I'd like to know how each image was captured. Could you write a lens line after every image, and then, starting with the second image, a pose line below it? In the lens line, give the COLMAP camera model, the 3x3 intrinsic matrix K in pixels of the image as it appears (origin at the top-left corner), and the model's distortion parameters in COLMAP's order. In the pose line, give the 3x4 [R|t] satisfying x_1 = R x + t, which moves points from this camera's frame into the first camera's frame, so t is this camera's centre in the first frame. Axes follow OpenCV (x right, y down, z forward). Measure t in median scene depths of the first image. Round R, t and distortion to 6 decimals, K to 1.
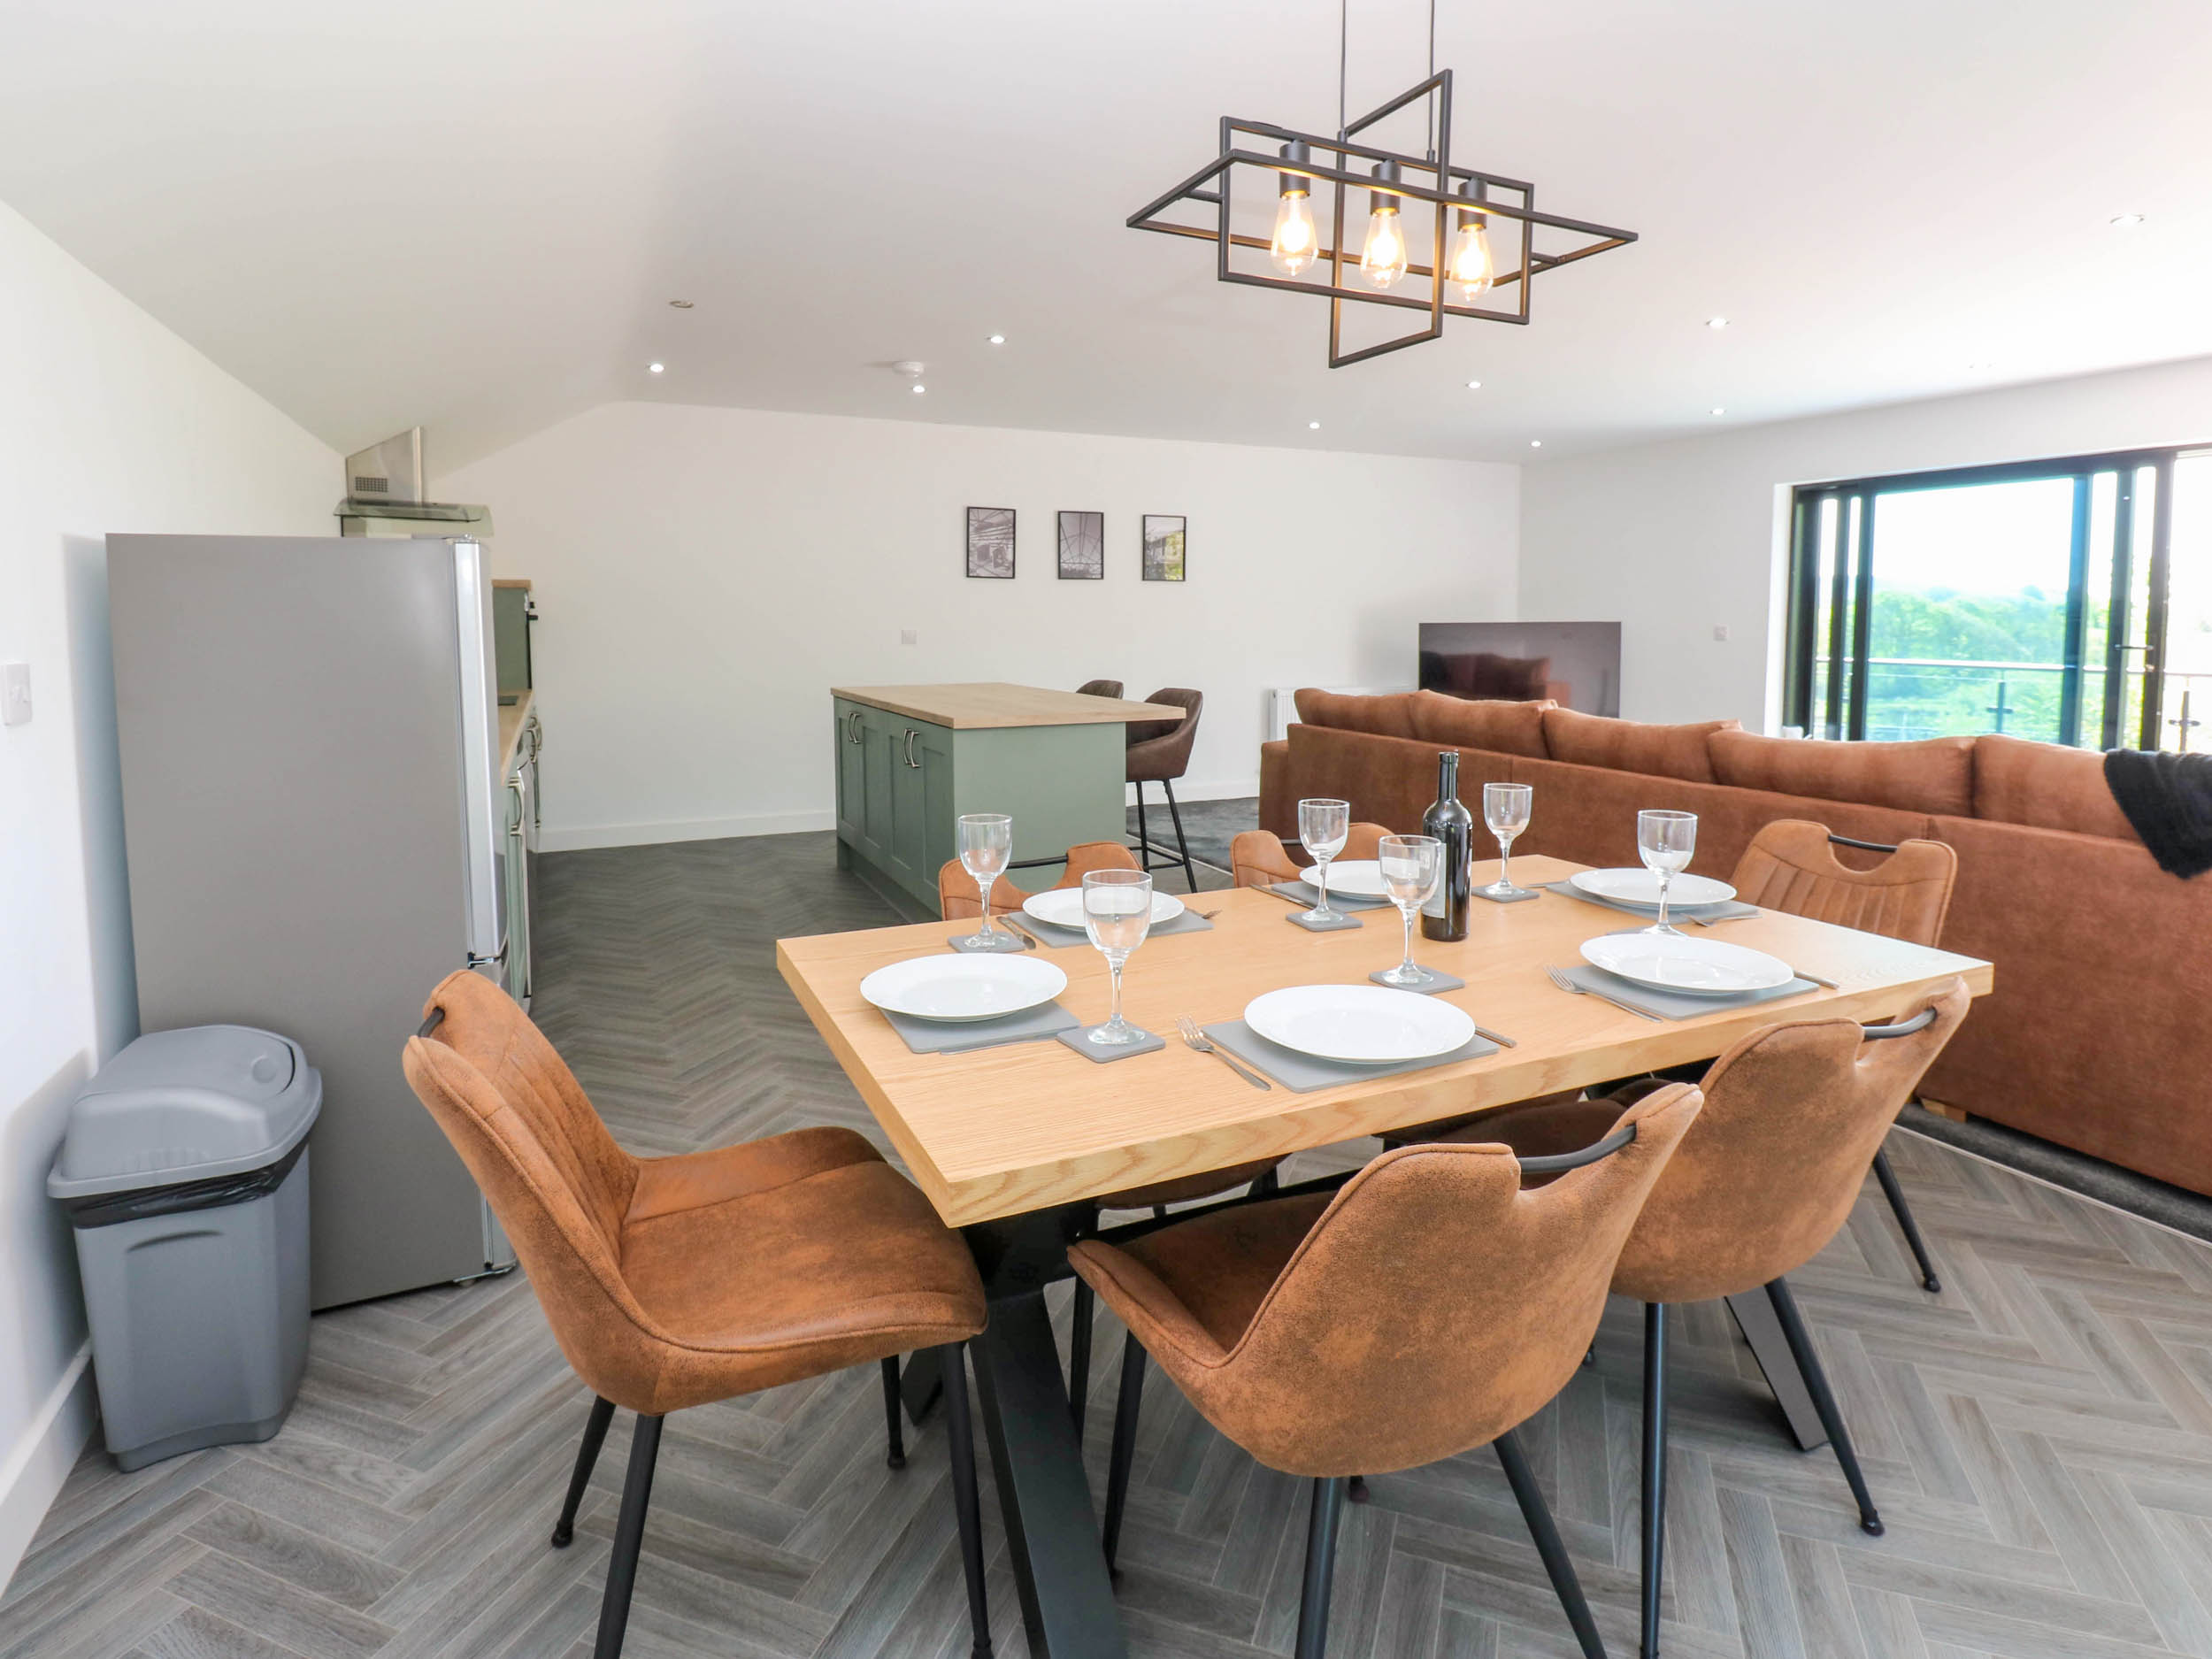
lens RADIAL K [[1188.2, 0, 1095.9], [0, 1188.2, 819.9], [0, 0, 1]] dist [-0.006023, -0.002795]
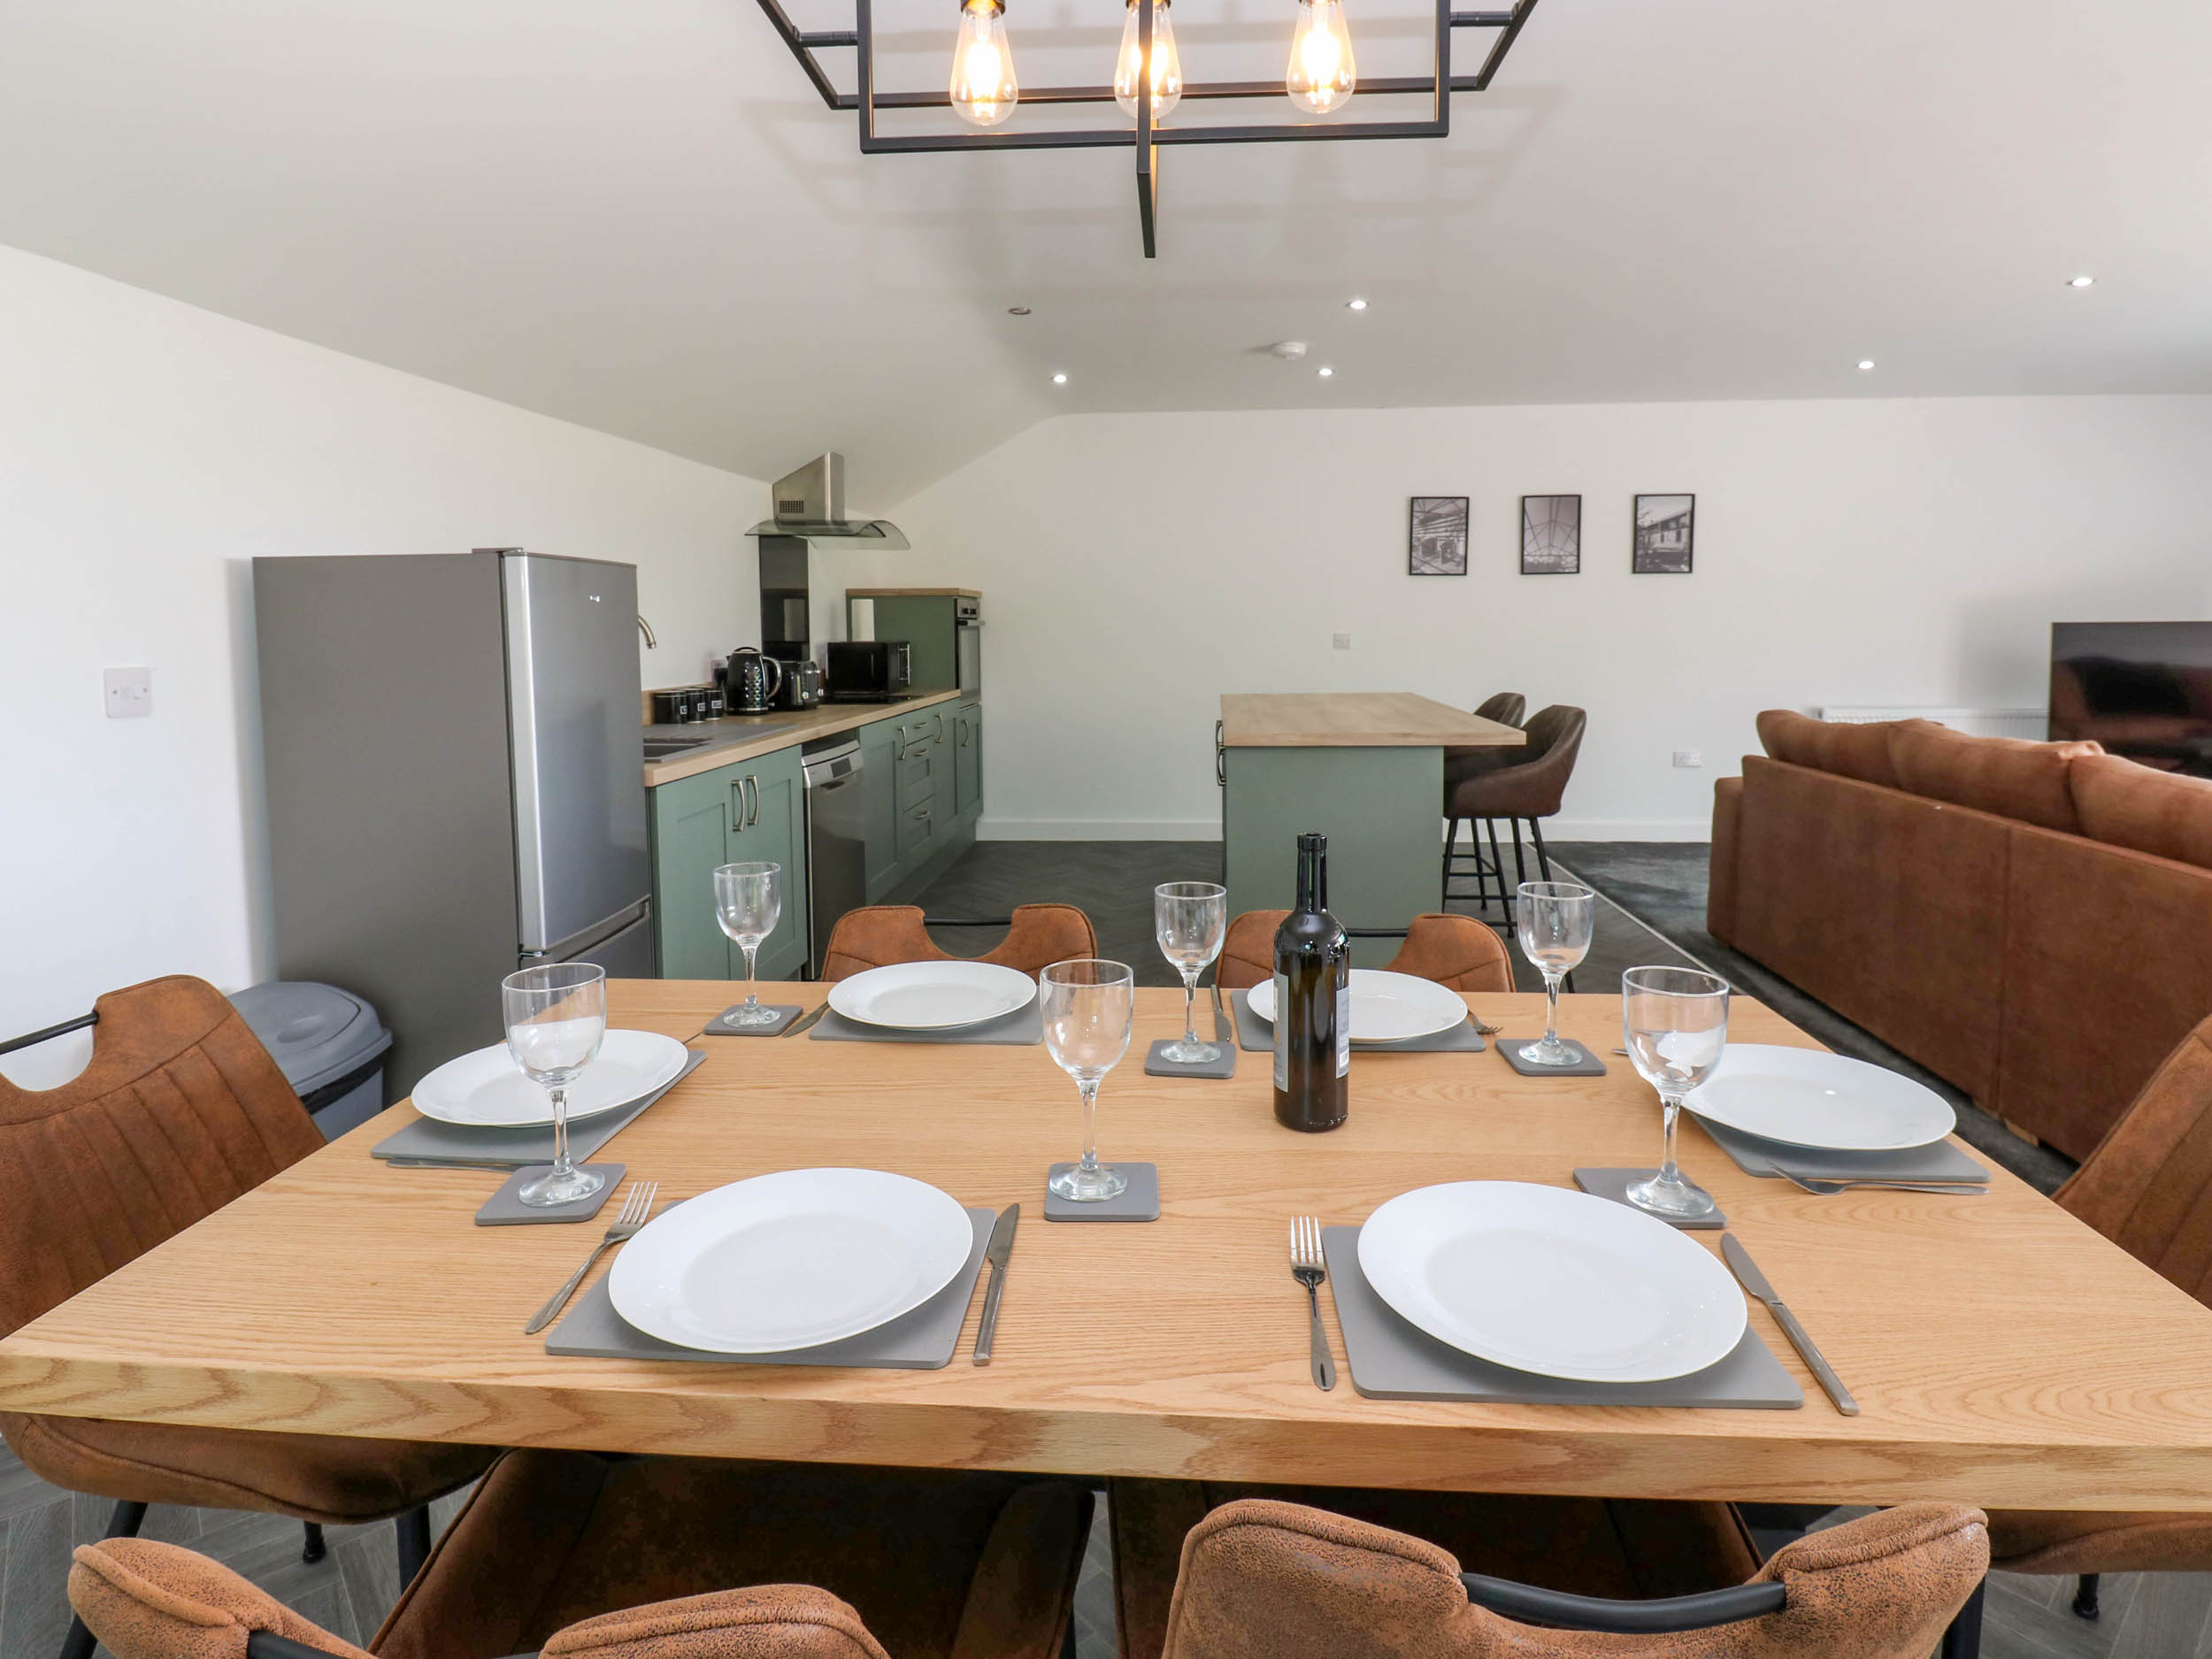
lens RADIAL K [[1188.2, 0, 1106.2], [0, 1188.2, 785.3], [0, 0, 1]] dist [-0.006023, -0.002795]
pose [[0.871020, 0.060031, -0.487566, 0.196153], [-0.074916, 0.997128, -0.011066, -0.025071], [0.485502, 0.046165, 0.873016, 0.151969]]
